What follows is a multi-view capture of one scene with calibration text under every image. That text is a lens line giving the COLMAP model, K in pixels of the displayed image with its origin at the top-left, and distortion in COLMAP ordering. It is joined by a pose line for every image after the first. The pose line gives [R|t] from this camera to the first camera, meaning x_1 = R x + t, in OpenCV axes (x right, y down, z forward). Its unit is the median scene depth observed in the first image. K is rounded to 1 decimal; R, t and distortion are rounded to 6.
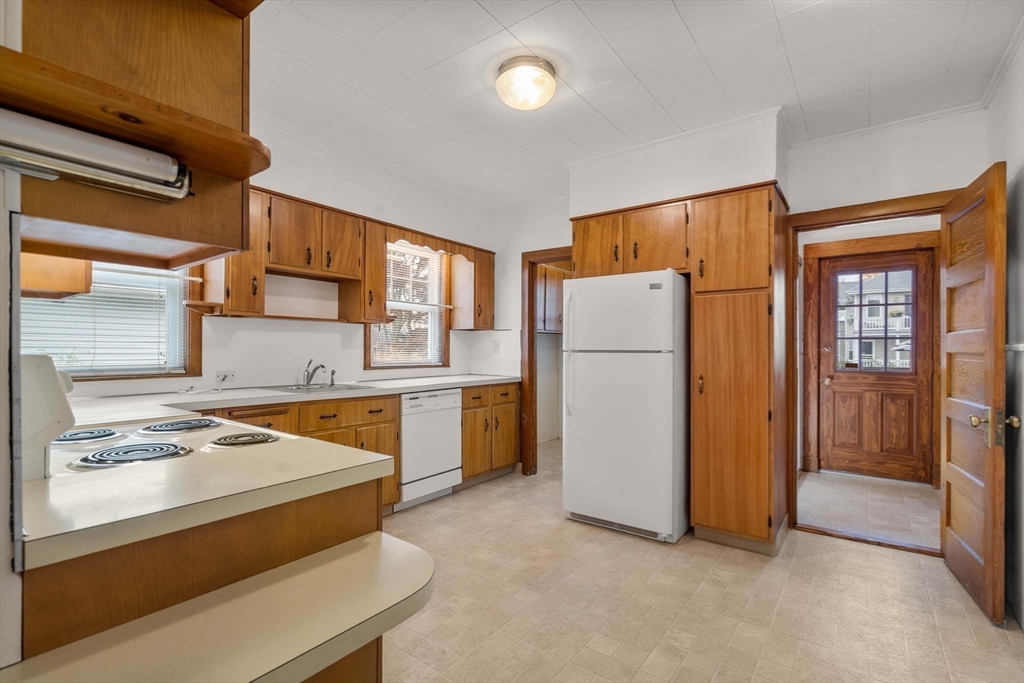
lens RADIAL K [[472.7, 0, 508.8], [0, 472.7, 347.4], [0, 0, 1]] dist [-0.001726, 0.000066]
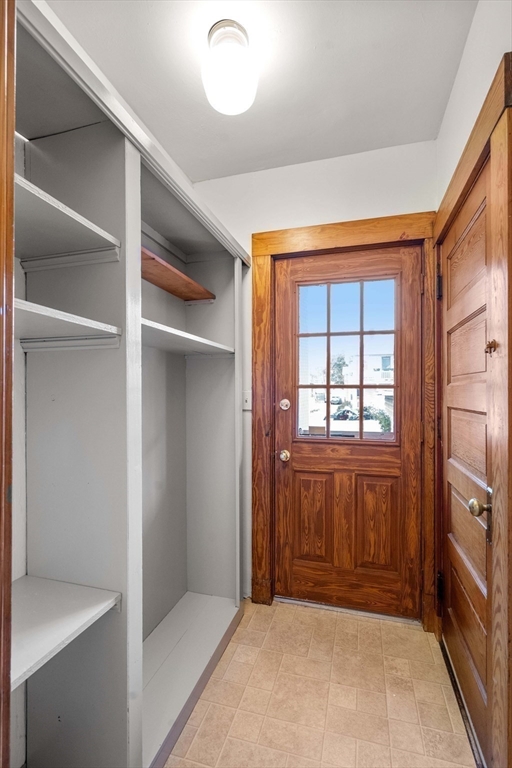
lens RADIAL K [[357.8, 0, 258.8], [0, 357.8, 394.4], [0, 0, 1]] dist [-0.000676, 0.000682]
pose [[0.932061, -0.006759, 0.362238, 0.495709], [0.004354, 0.999963, 0.007456, -0.012657], [-0.362275, -0.005372, 0.932056, 0.601639]]
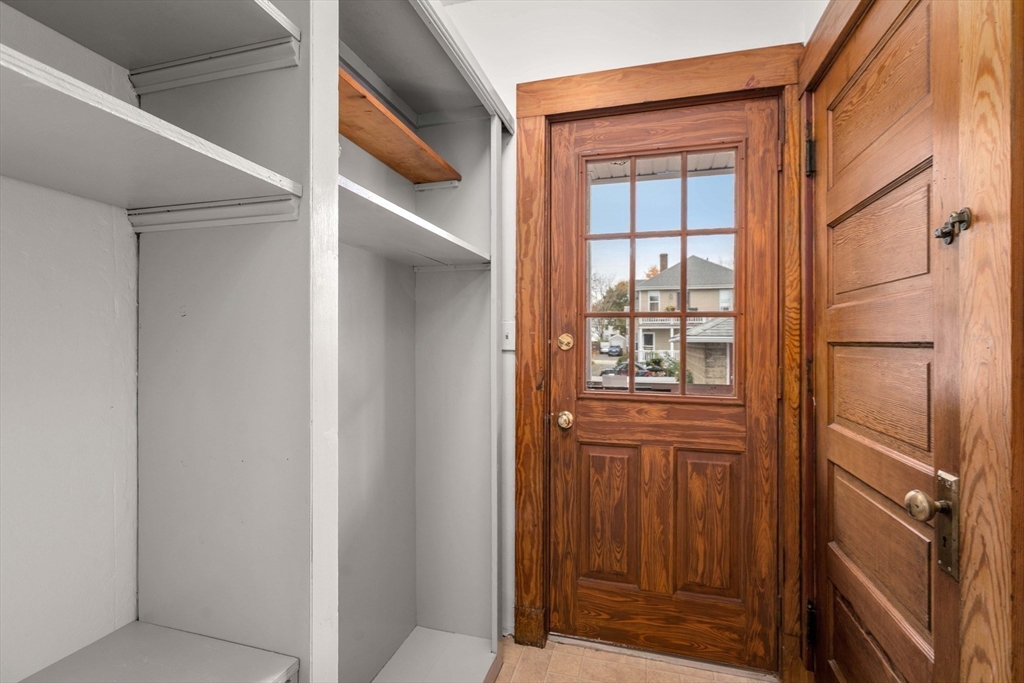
lens RADIAL K [[477.1, 0, 512.0], [0, 477.1, 341.5], [0, 0, 1]] dist [-0.000244, -0.000146]
pose [[0.932432, -0.002790, 0.361334, 0.505669], [0.000939, 0.999986, 0.005301, 0.002150], [-0.361344, -0.004603, 0.932421, 0.661879]]
